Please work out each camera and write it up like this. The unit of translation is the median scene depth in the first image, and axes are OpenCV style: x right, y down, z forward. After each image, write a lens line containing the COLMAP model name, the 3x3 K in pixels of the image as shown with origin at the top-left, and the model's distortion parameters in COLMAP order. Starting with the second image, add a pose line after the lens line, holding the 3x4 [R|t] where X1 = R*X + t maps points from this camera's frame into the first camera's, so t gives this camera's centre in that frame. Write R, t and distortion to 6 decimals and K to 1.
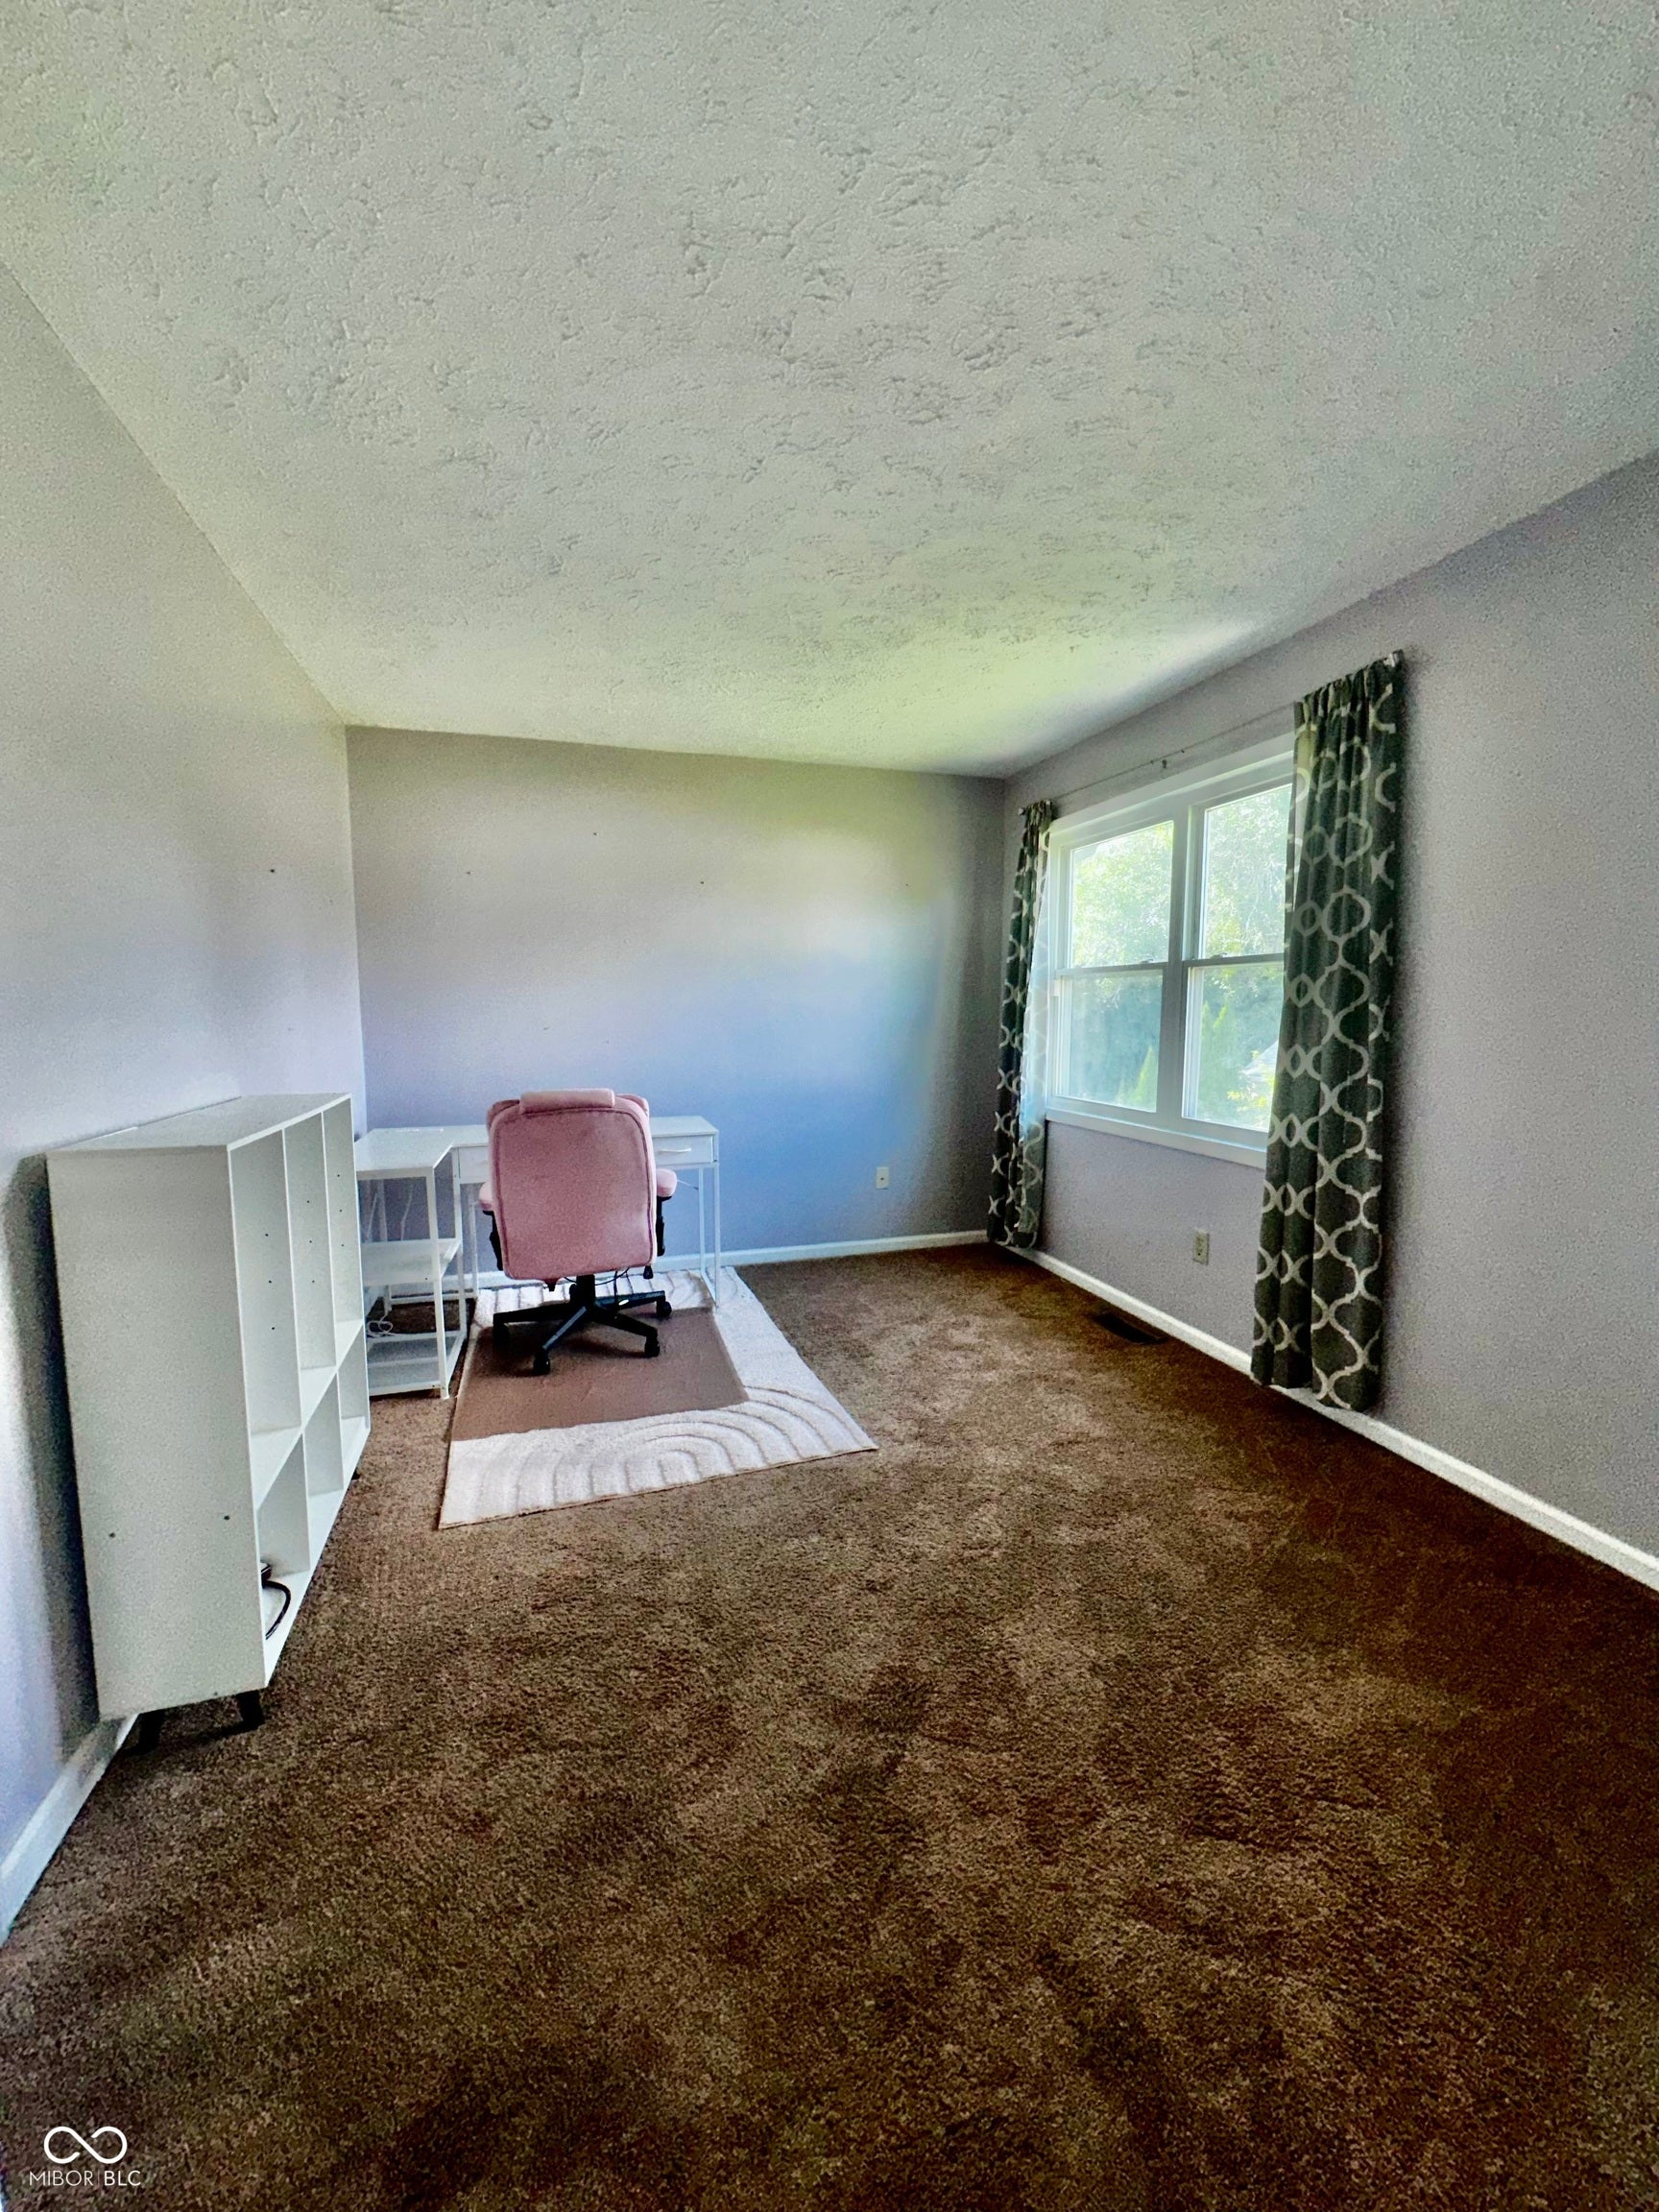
lens RADIAL K [[884.9, 0, 826.5], [0, 884.9, 1099.9], [0, 0, 1]] dist [-0.008617, 0.001481]
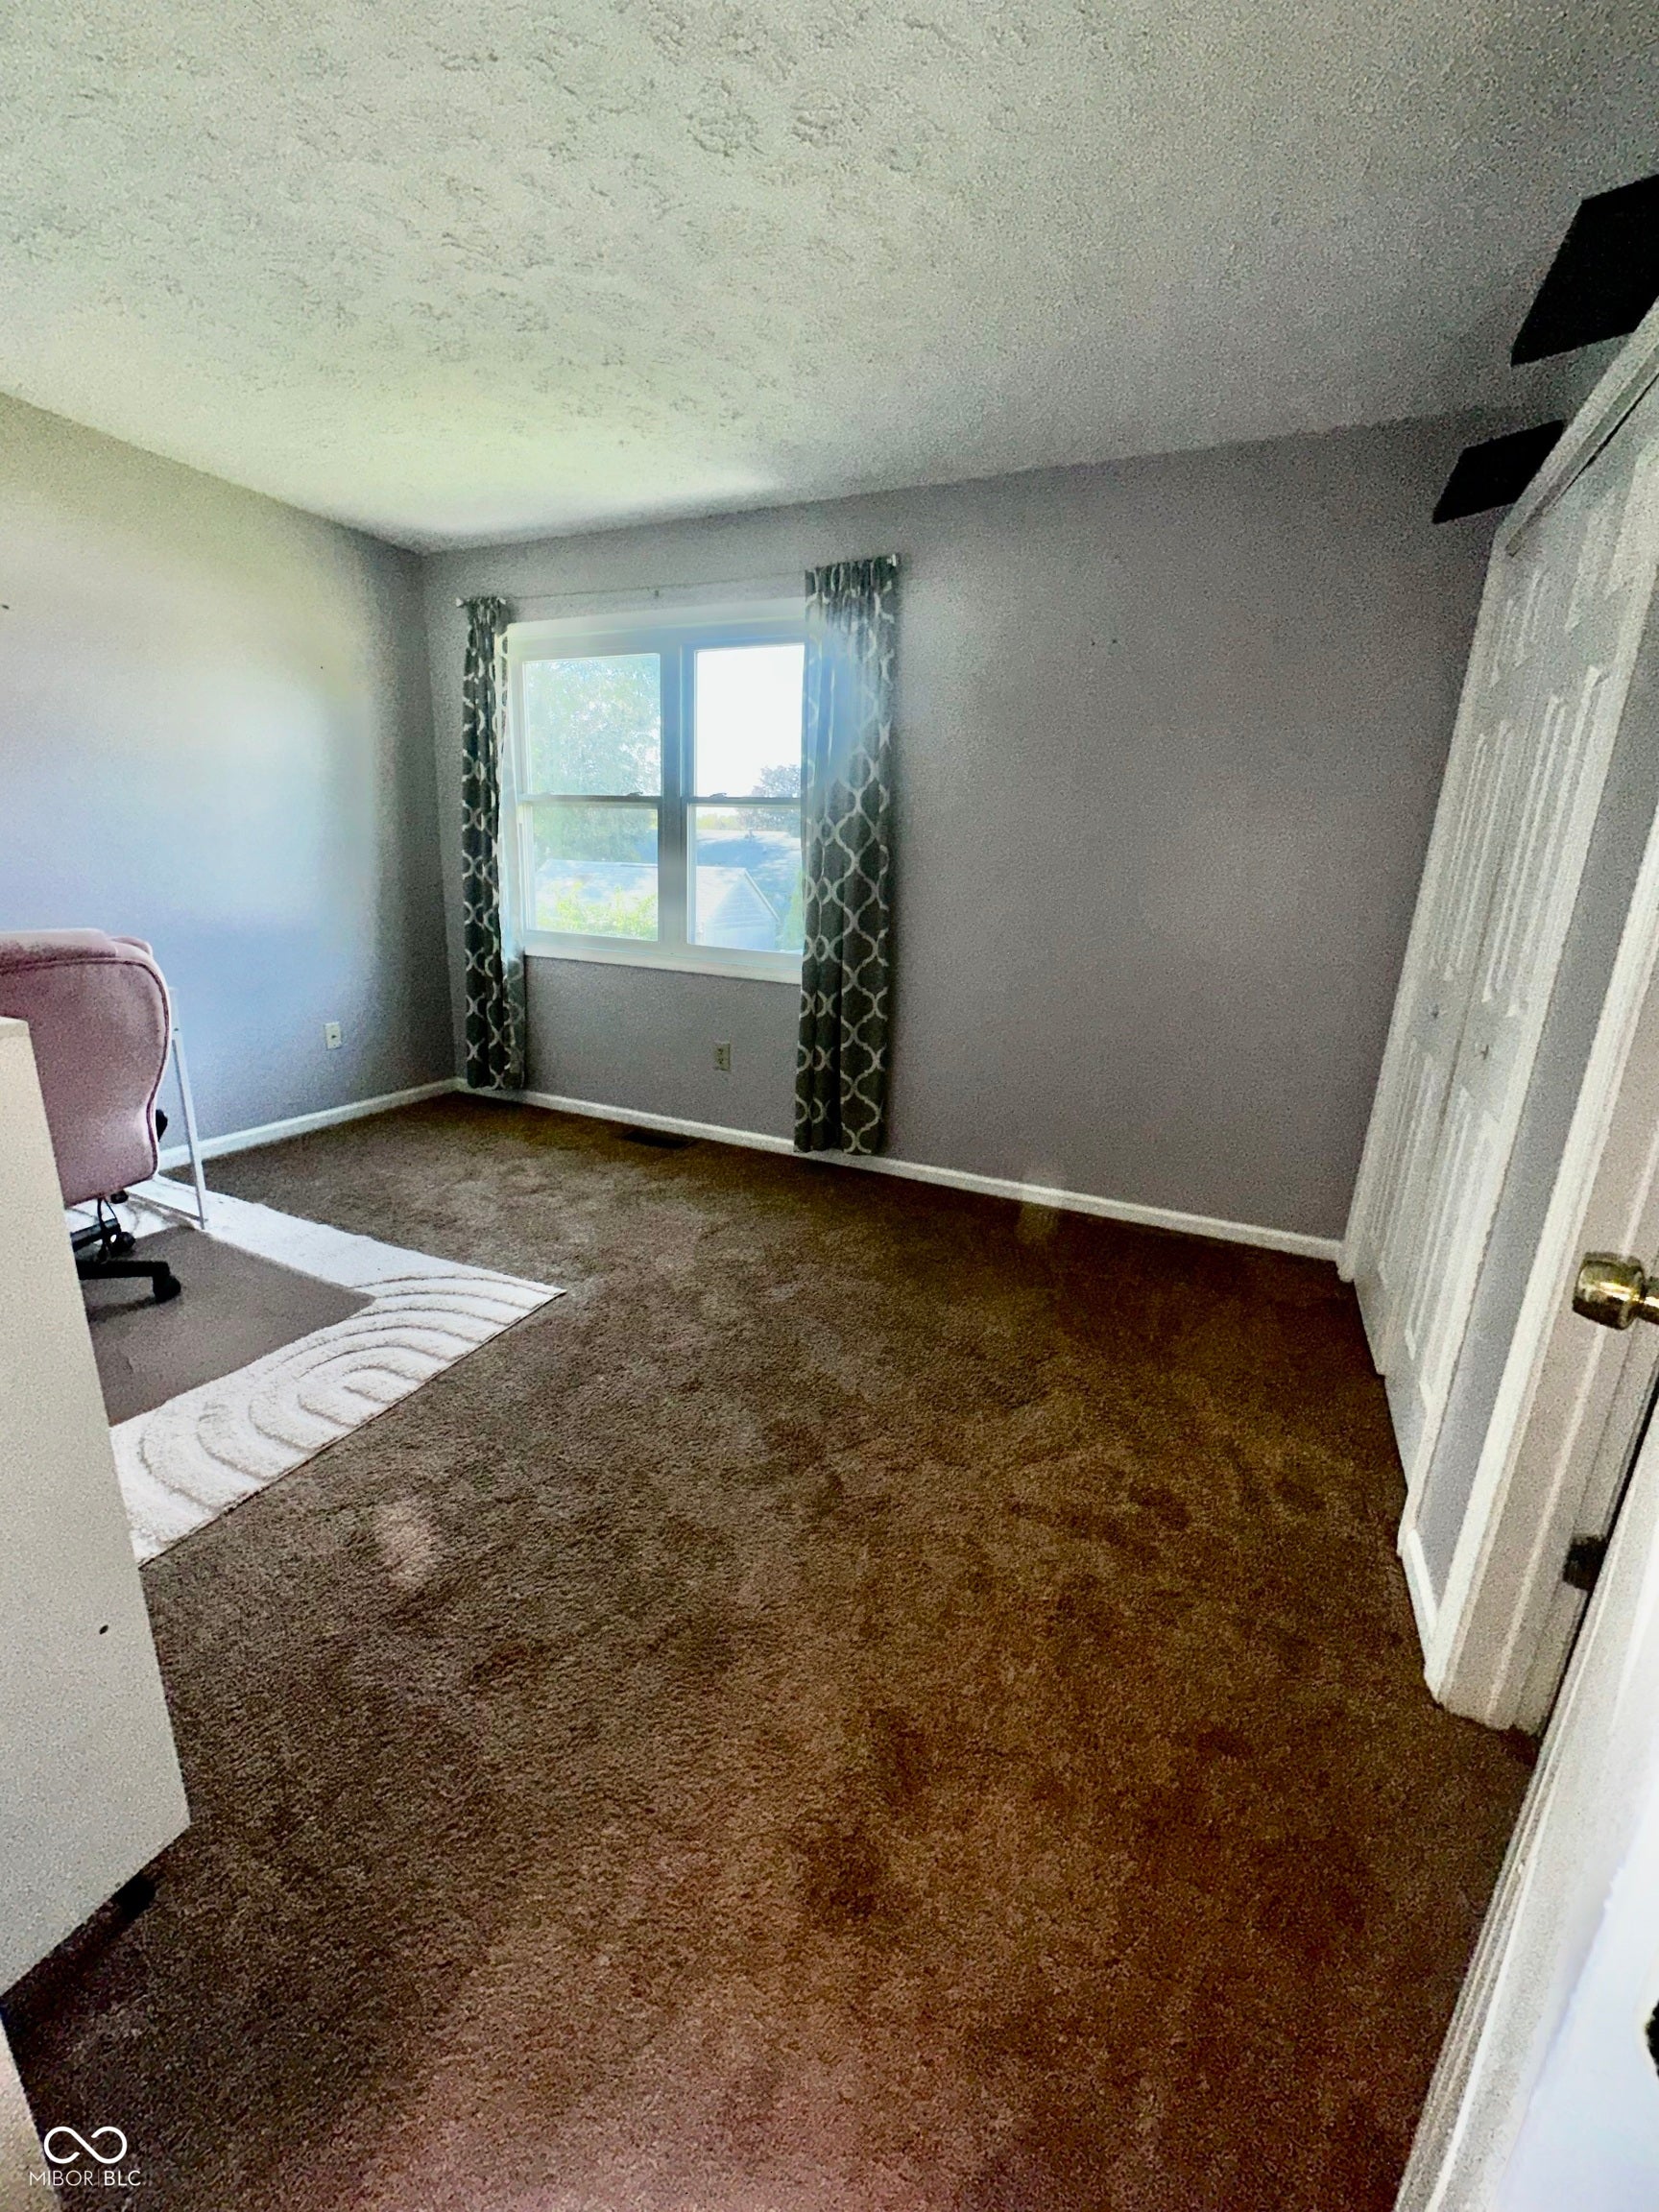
lens RADIAL K [[884.9, 0, 830.8], [0, 884.9, 1105.3], [0, 0, 1]] dist [-0.008617, 0.001481]
pose [[0.669891, -0.169468, 0.722860, -0.396697], [0.033983, 0.979580, 0.198161, 0.004652], [-0.741682, -0.108181, 0.661971, 0.139720]]
